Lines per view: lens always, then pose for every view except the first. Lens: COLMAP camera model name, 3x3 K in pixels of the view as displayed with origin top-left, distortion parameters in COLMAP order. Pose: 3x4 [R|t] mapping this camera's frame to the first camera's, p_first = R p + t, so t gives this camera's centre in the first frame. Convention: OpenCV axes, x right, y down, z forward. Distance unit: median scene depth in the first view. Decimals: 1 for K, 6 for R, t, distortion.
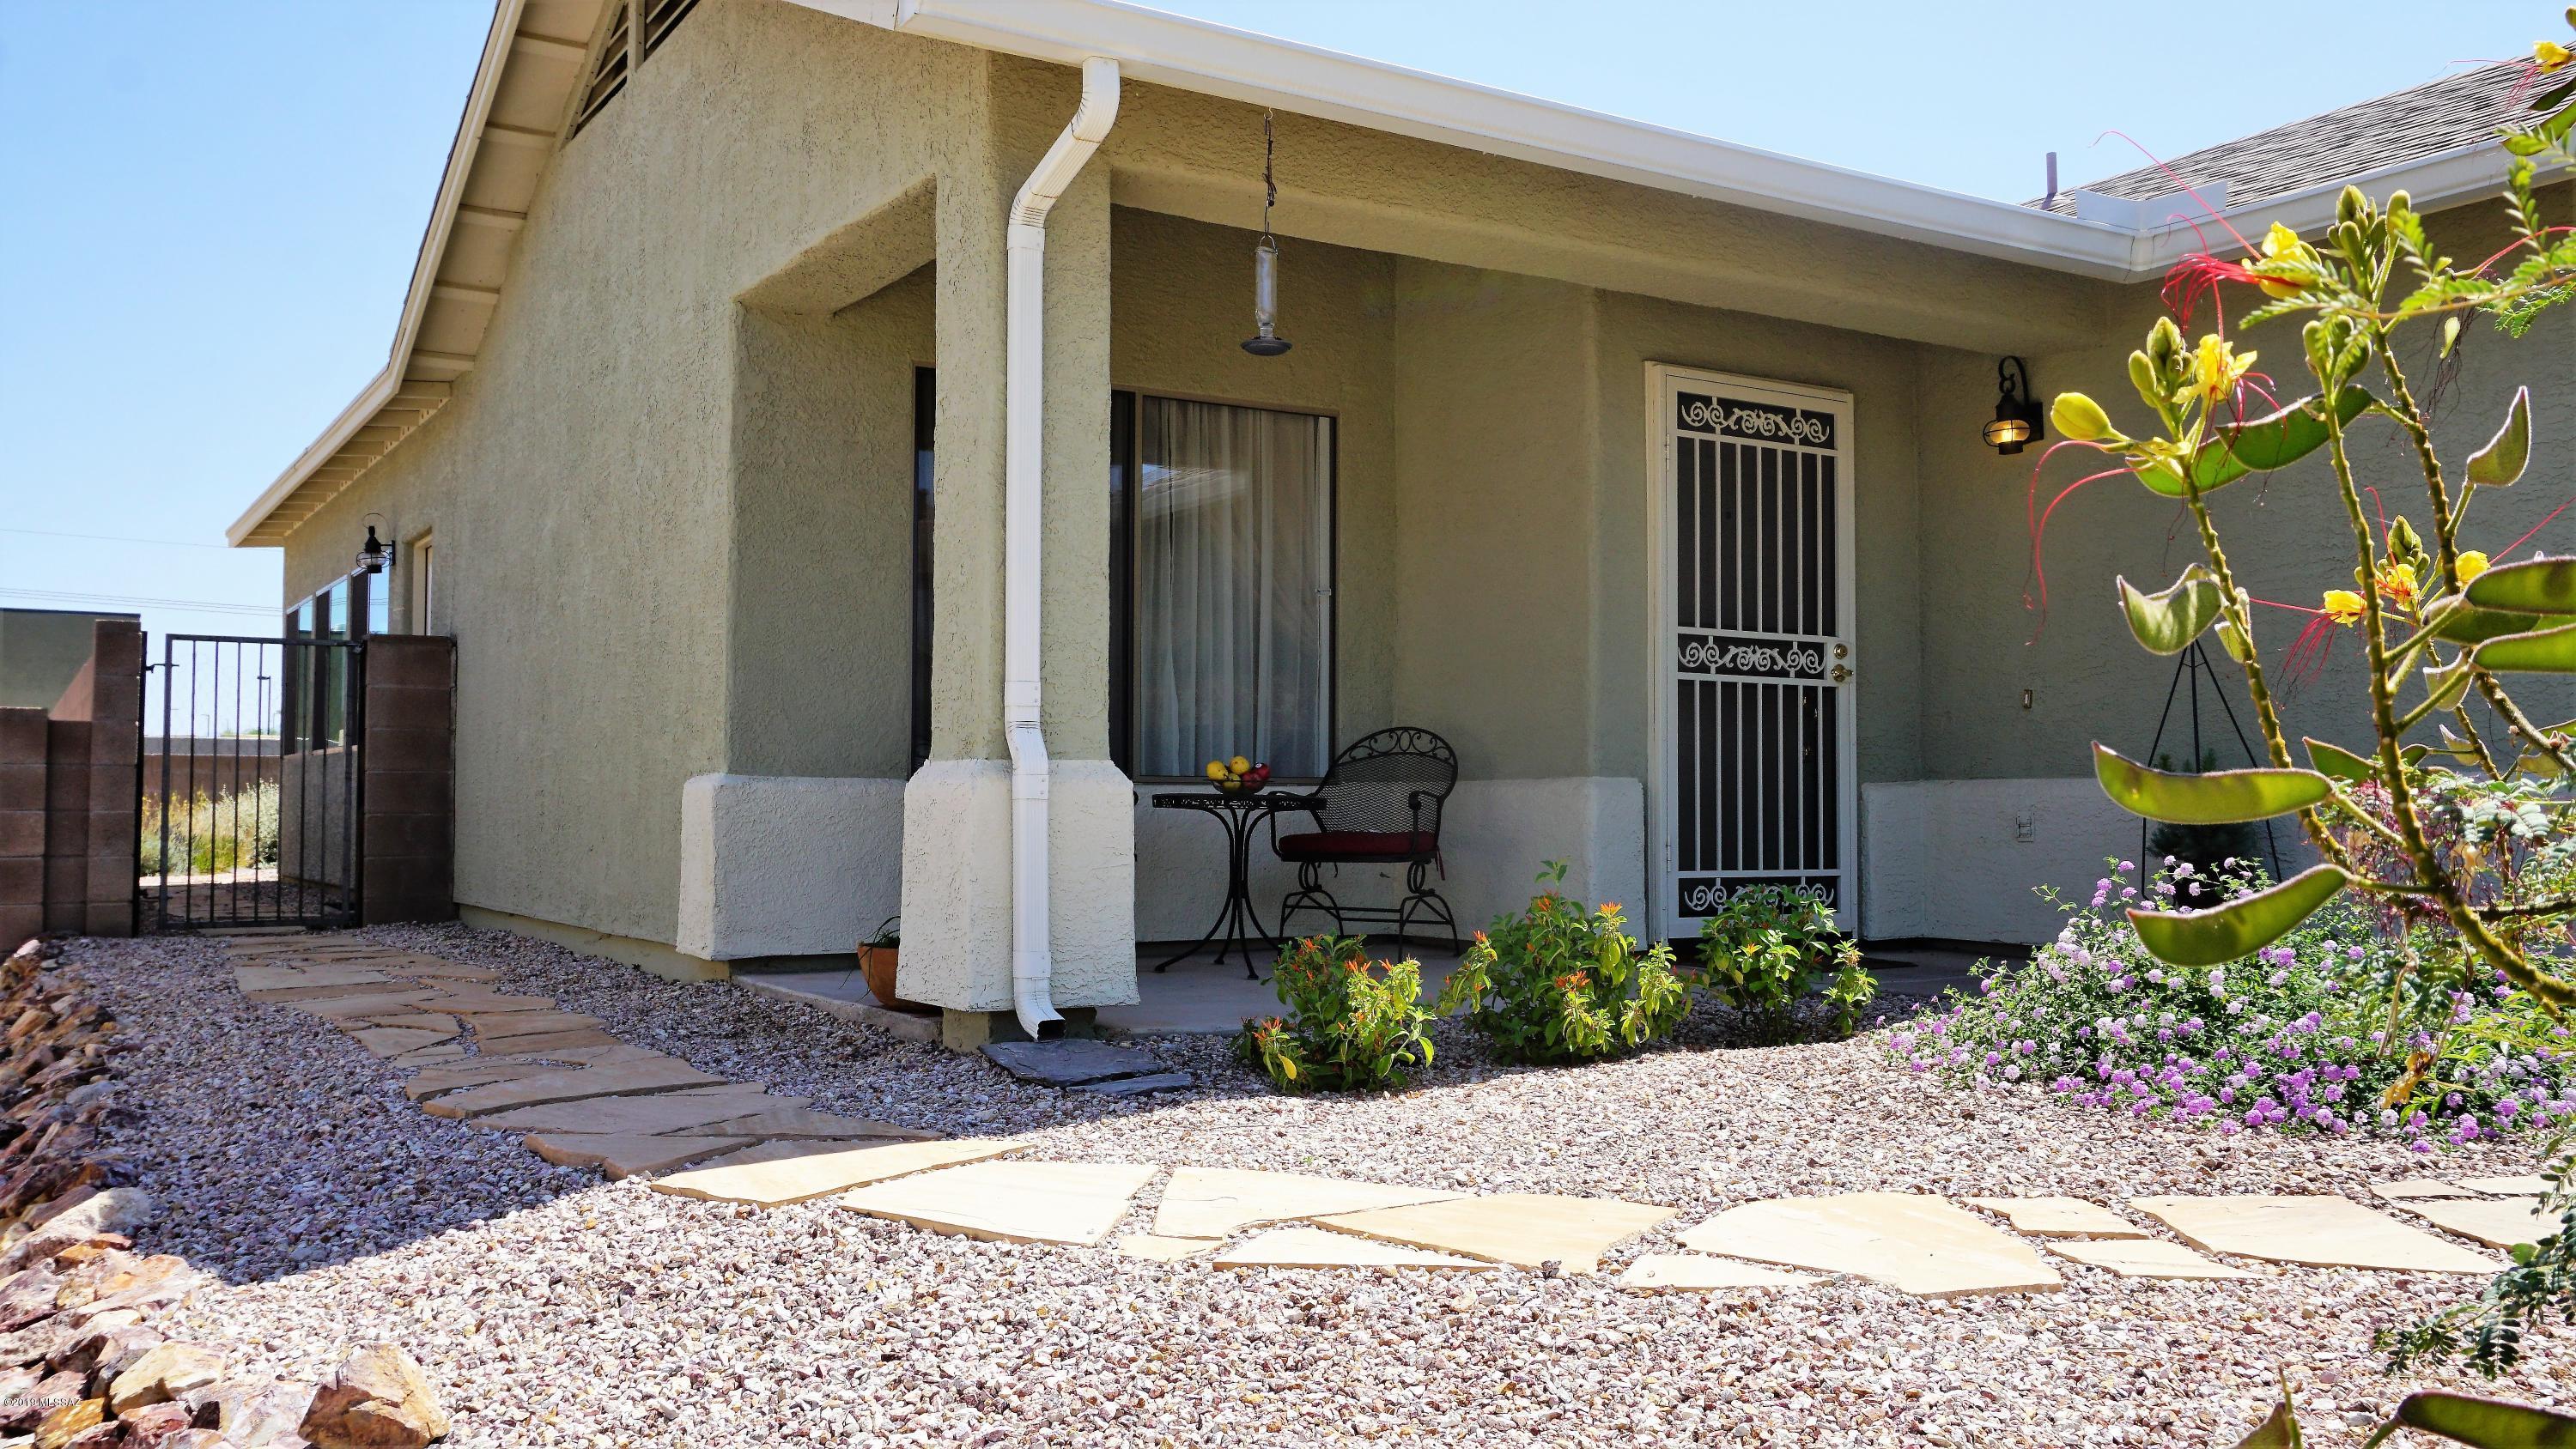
lens RADIAL K [[2146.0, 0, 1288.0], [0, 2146.0, 724.5], [0, 0, 1]] dist [-0.004027, -0.127416]
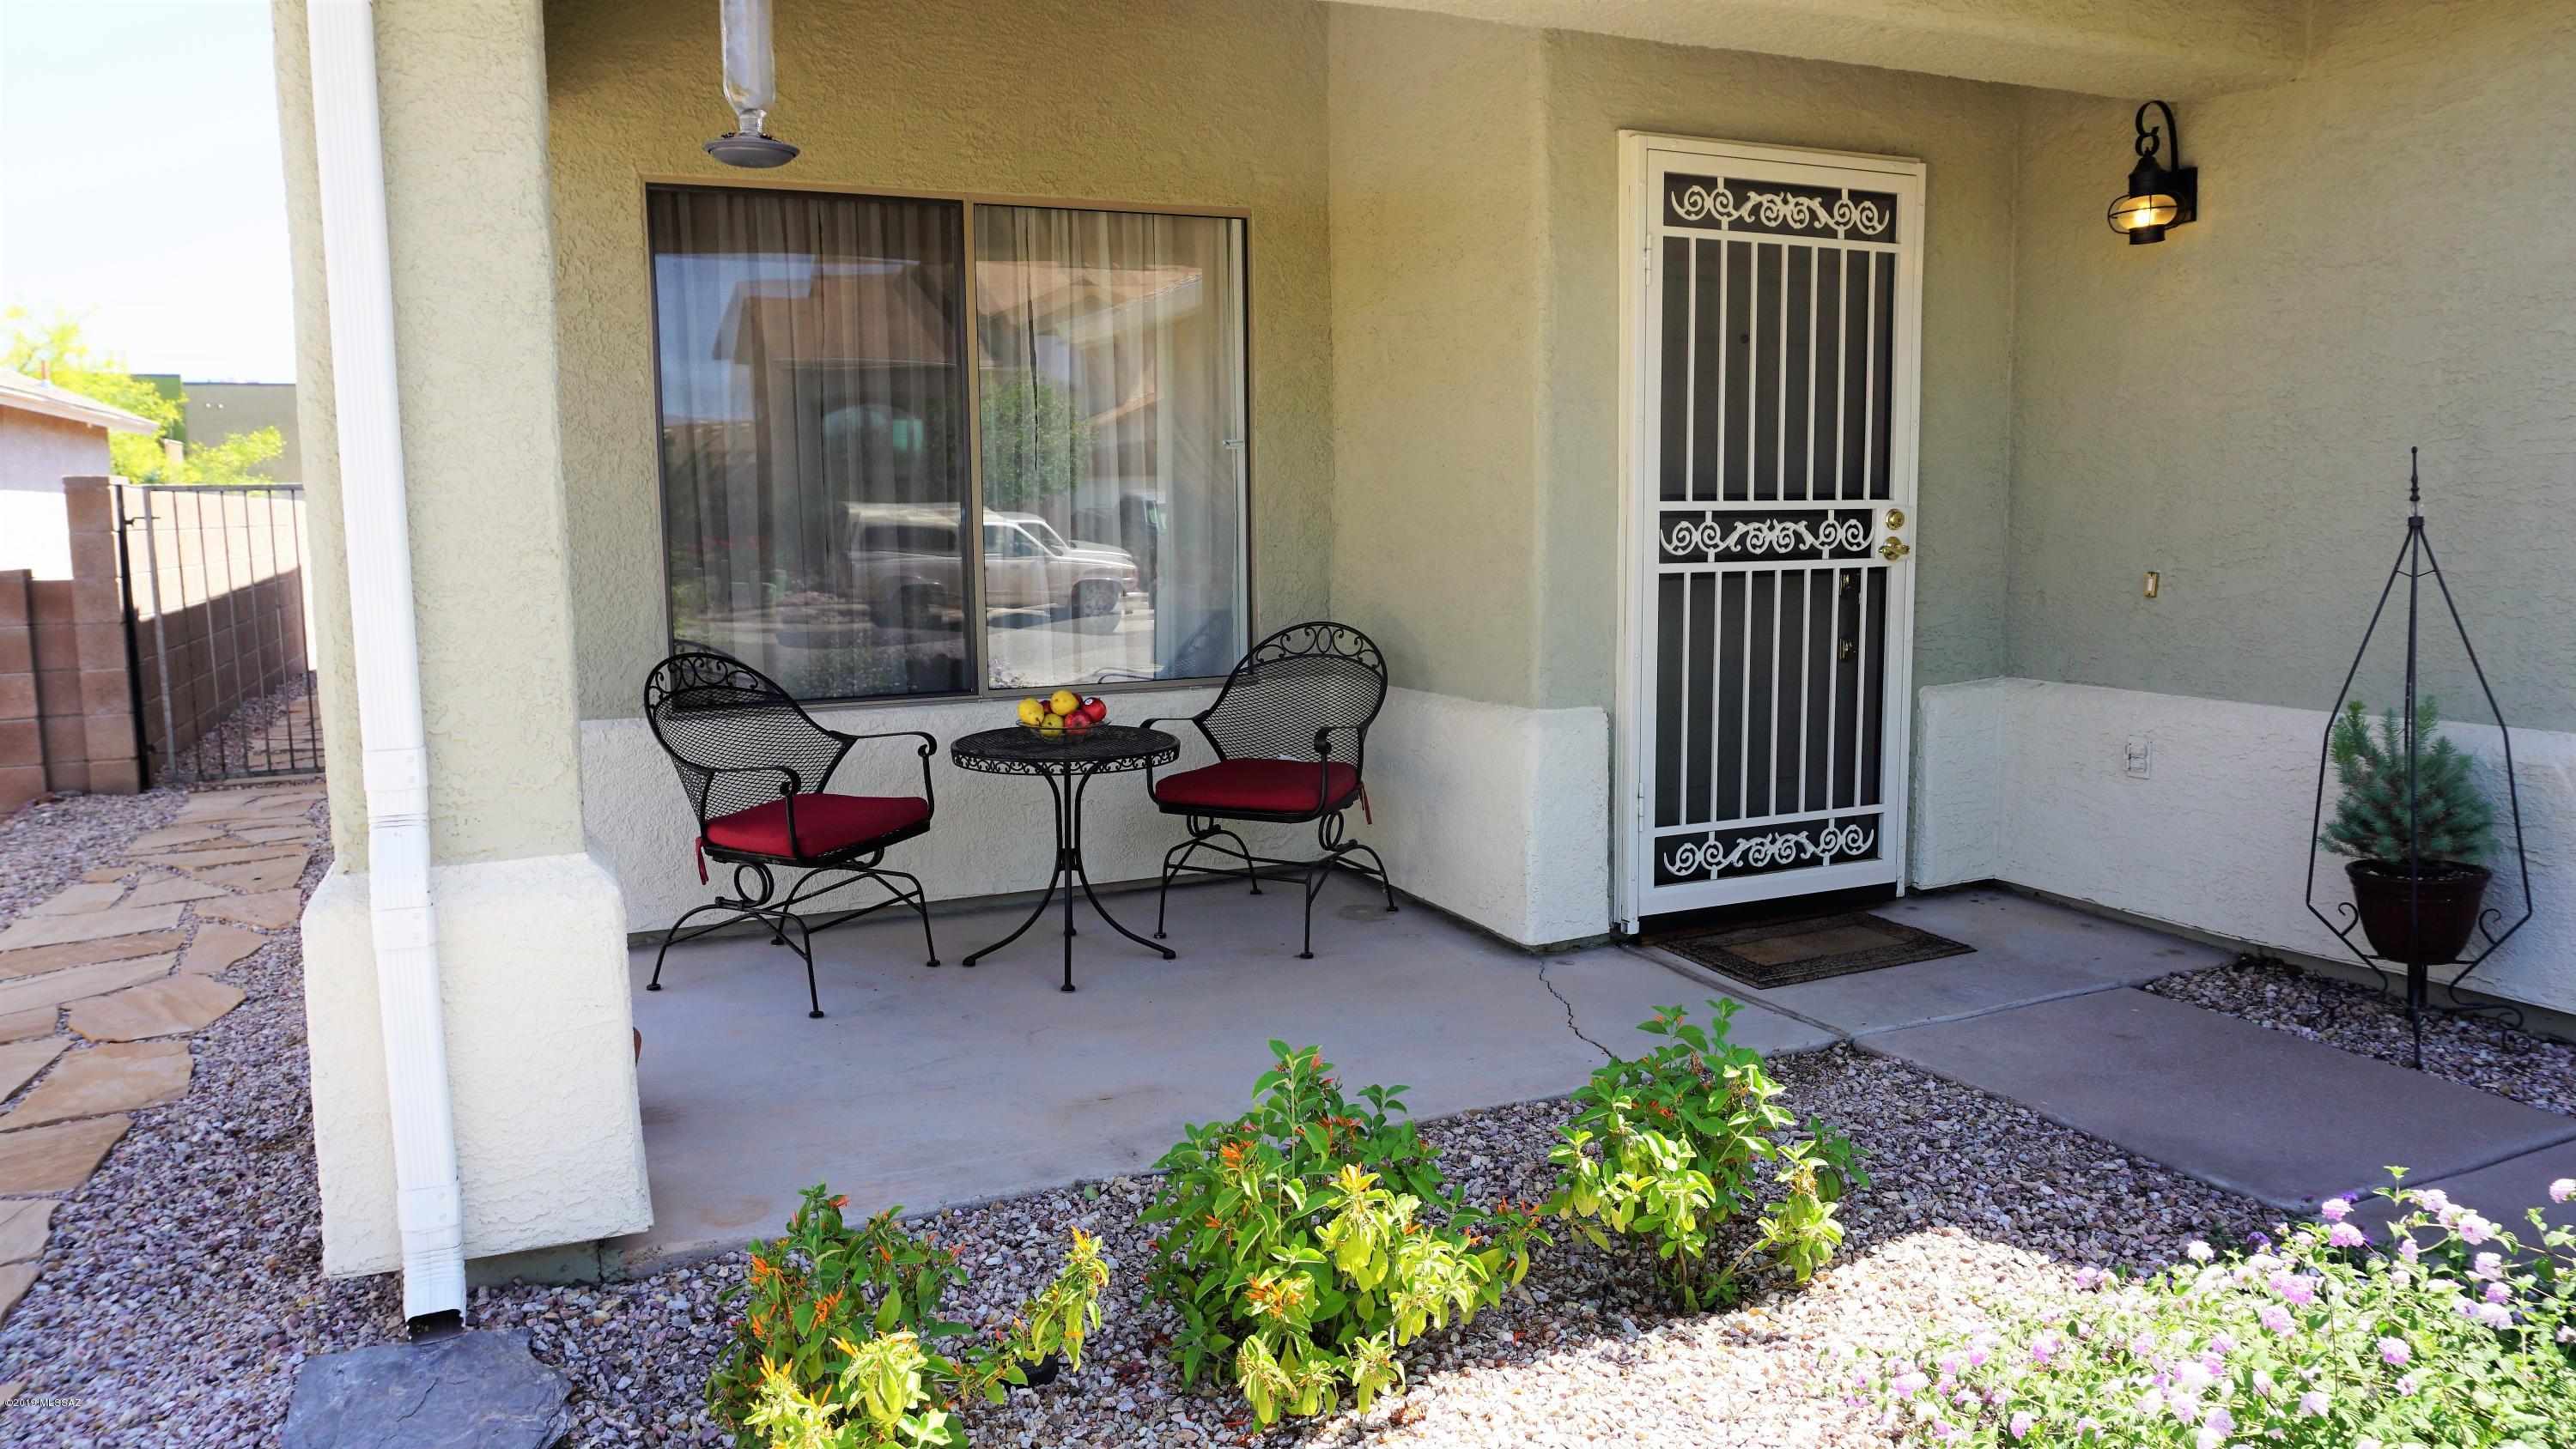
lens RADIAL K [[1712.5, 0, 1288.0], [0, 1712.5, 724.5], [0, 0, 1]] dist [-0.046585, 0.018228]
pose [[0.990932, 0.001461, -0.134354, 0.129287], [0.021221, 0.985689, 0.167234, -0.068621], [0.132676, -0.168569, 0.976720, 0.383490]]
